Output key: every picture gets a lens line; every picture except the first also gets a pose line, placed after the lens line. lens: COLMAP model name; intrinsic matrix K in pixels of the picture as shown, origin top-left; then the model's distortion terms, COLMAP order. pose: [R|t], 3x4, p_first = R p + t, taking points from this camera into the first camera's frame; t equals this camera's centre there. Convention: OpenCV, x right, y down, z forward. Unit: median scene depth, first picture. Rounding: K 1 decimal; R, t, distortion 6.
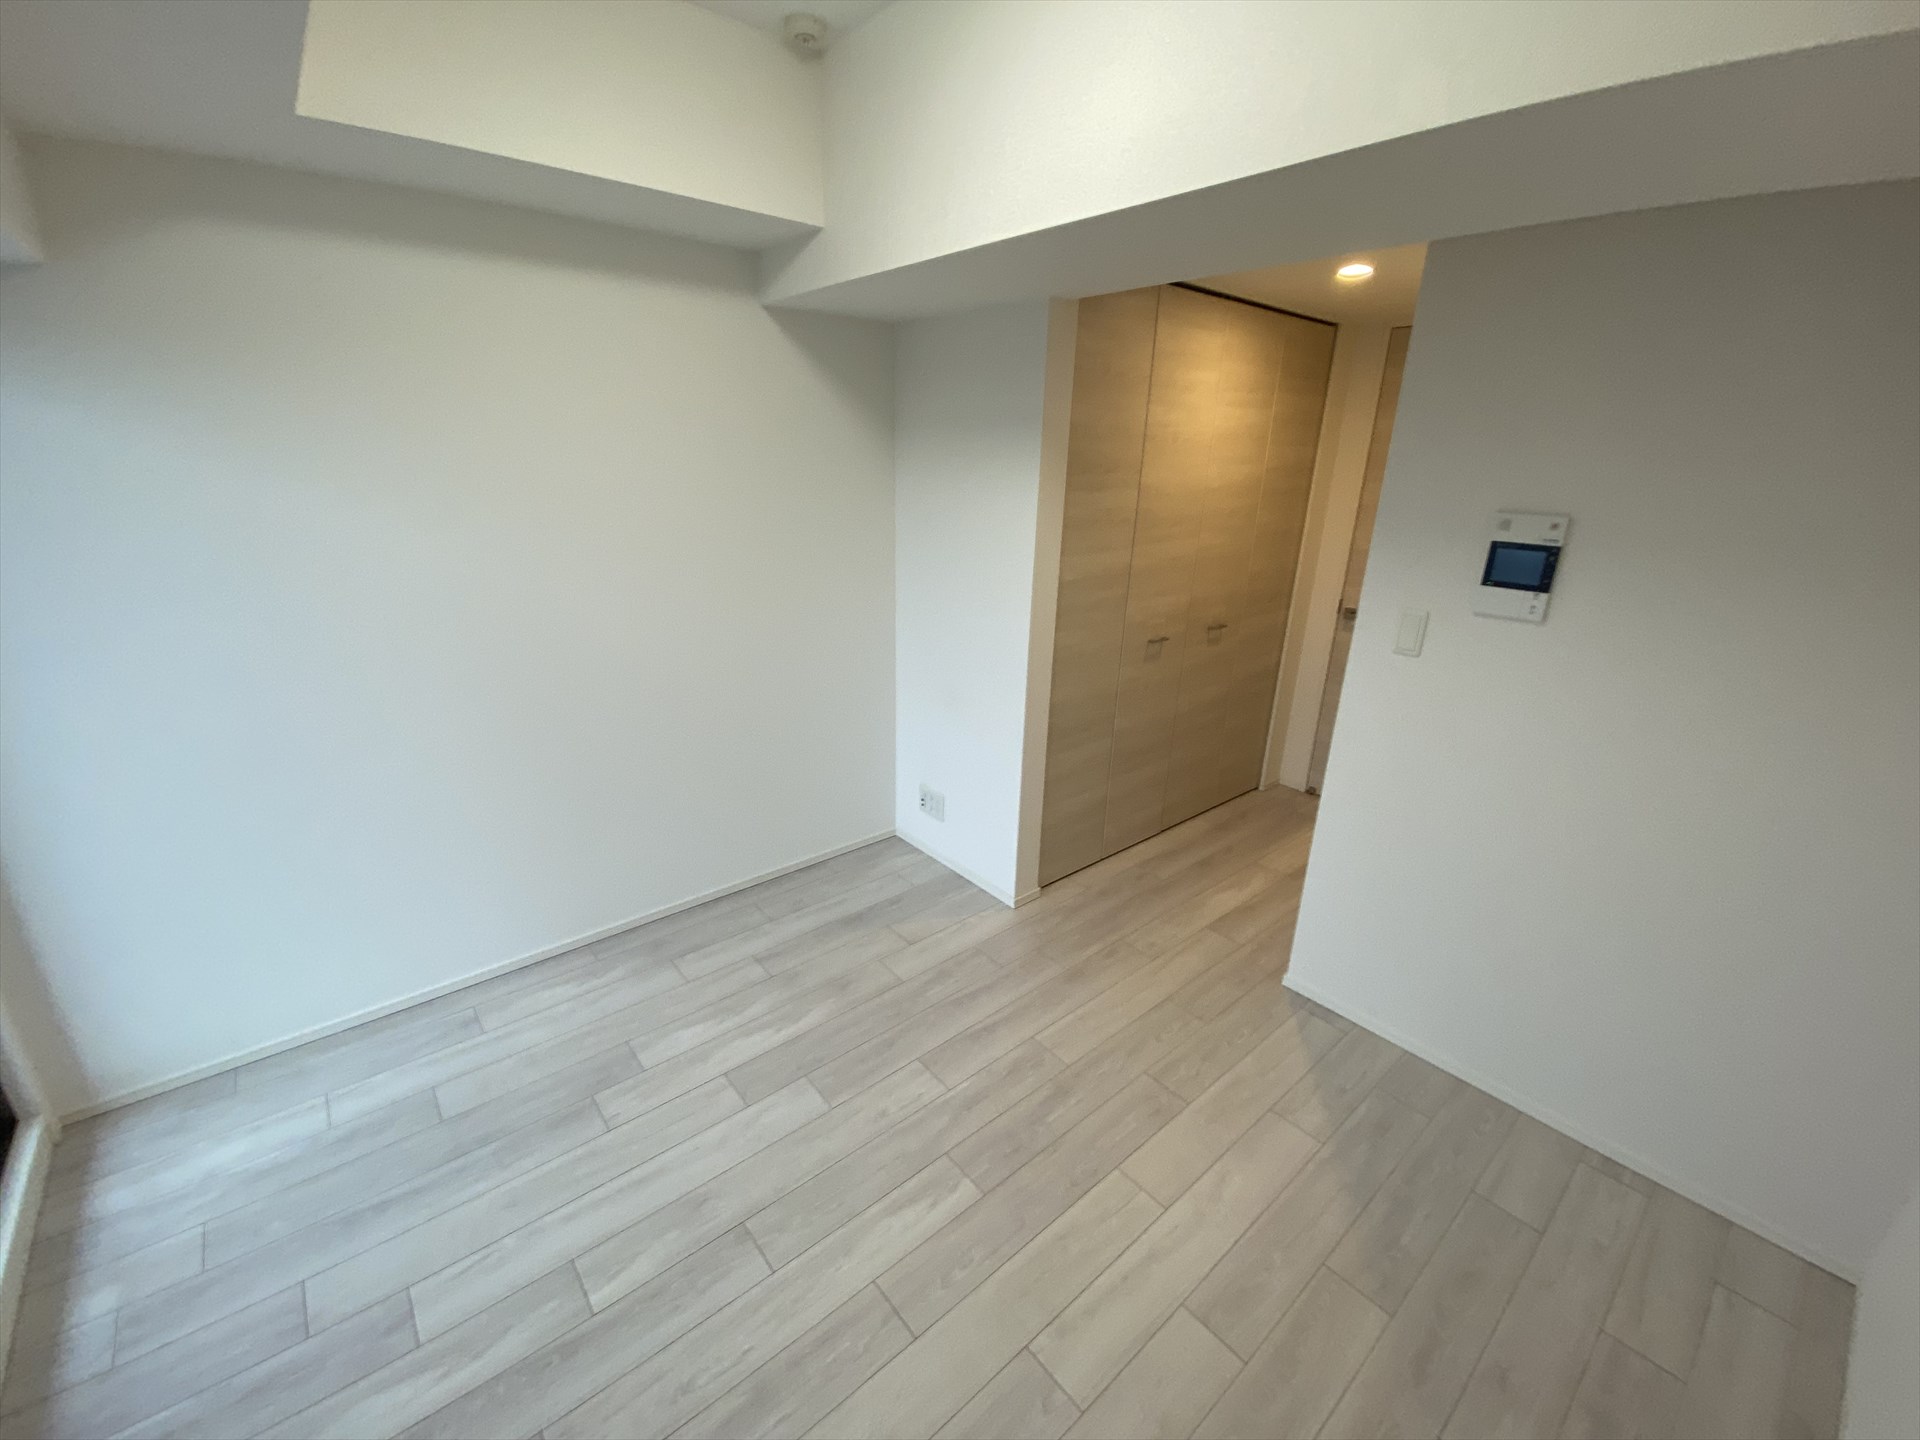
lens RADIAL K [[771.4, 0, 960.0], [0, 771.4, 720.0], [0, 0, 1]] dist [0.025250, -0.023659]
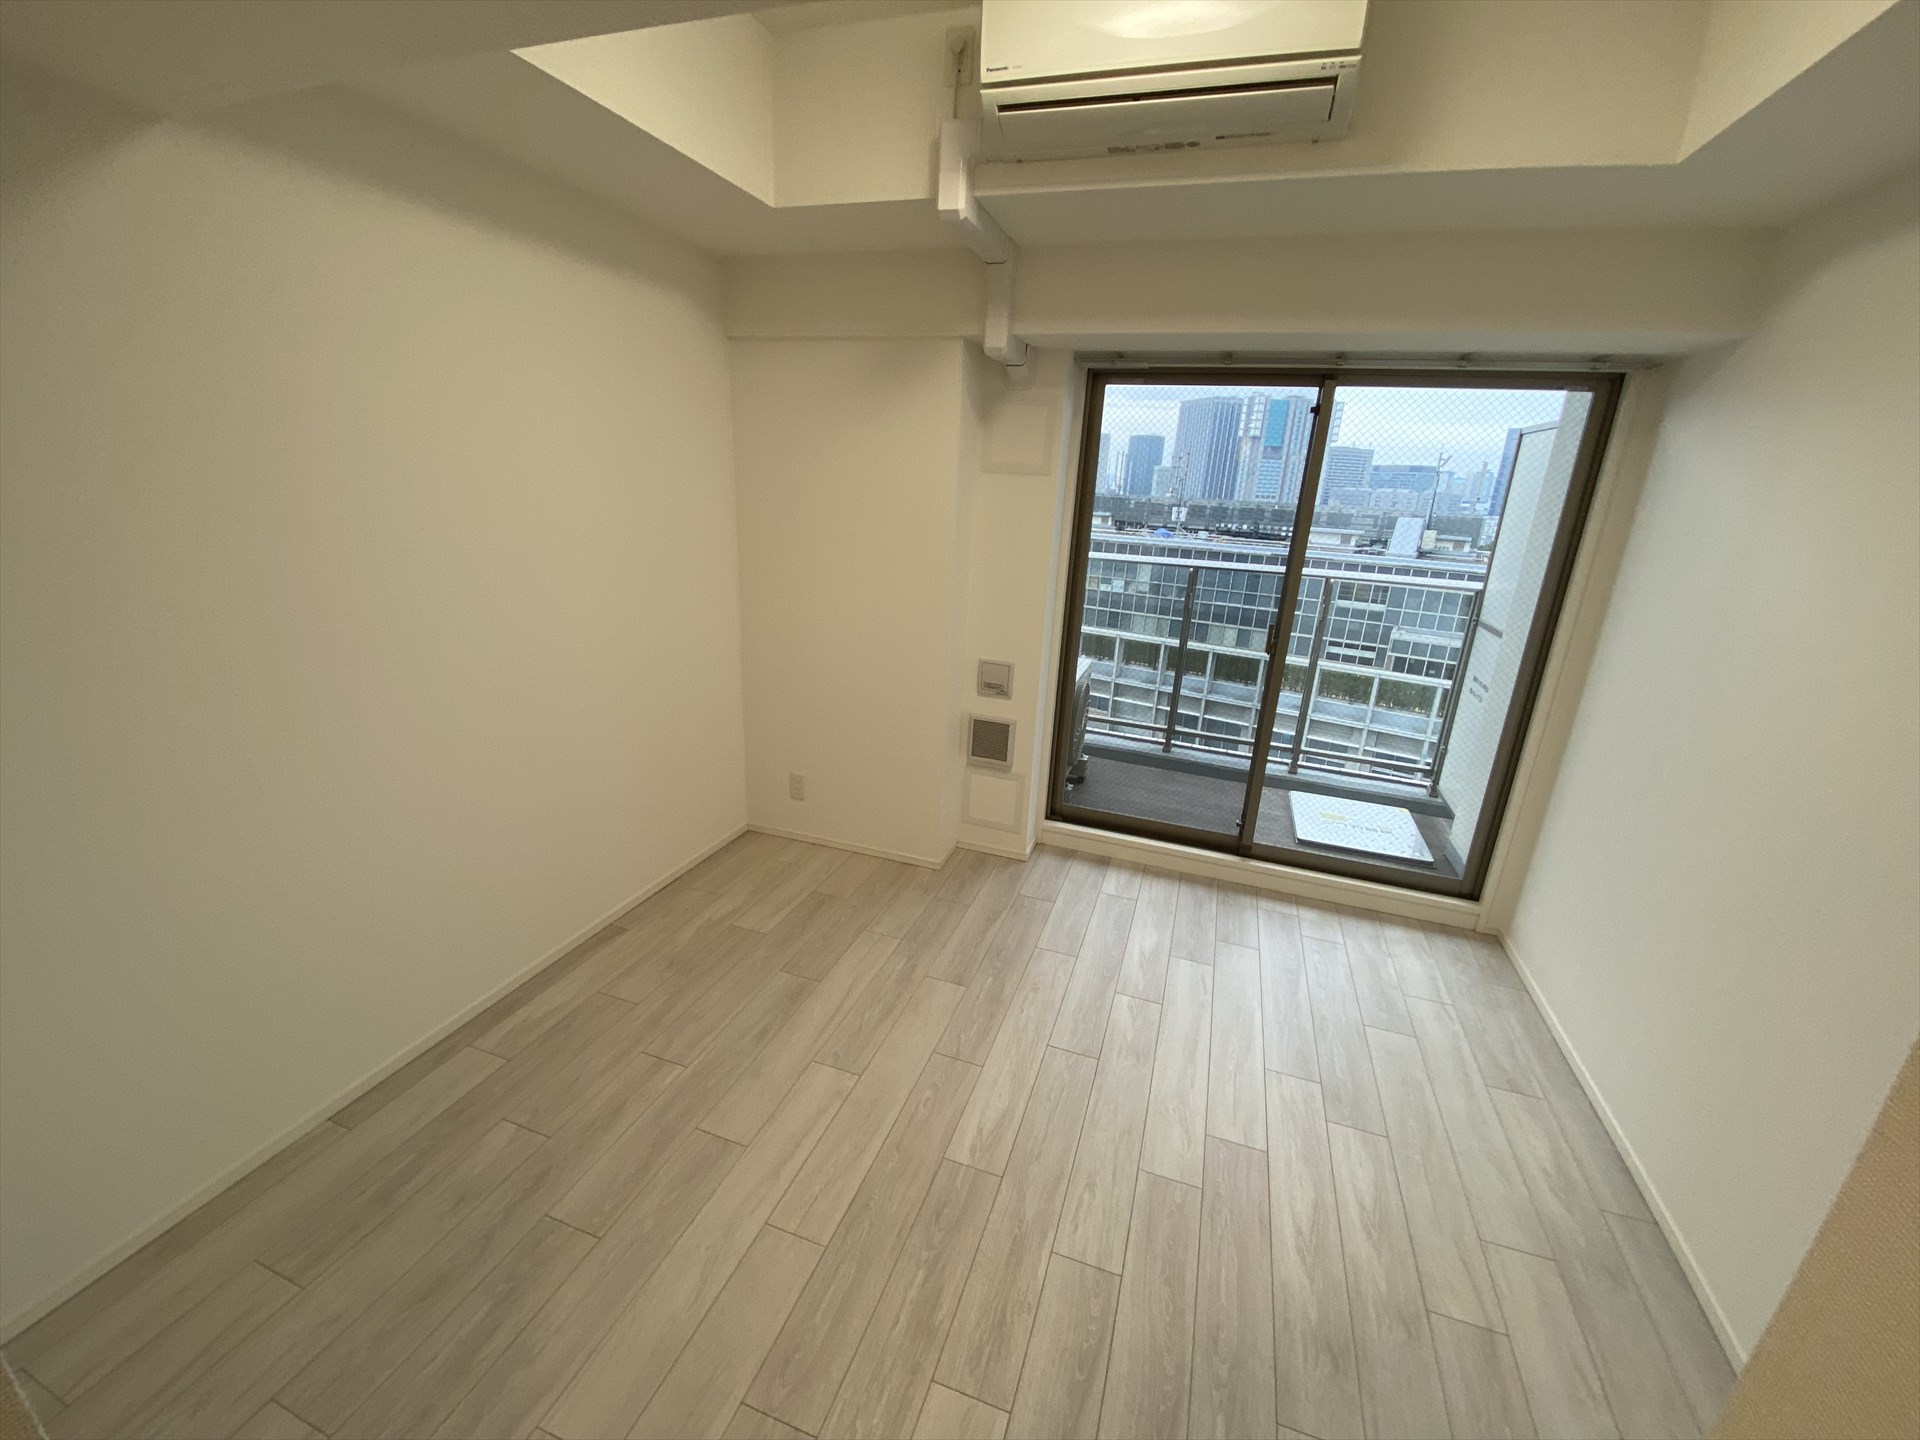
lens RADIAL K [[771.4, 0, 960.0], [0, 771.4, 720.0], [0, 0, 1]] dist [0.025250, -0.023659]
pose [[-0.859264, 0.091004, -0.503373, 0.410154], [-0.234040, 0.805071, 0.545056, -0.351055], [0.454853, 0.586156, -0.670470, 1.182284]]
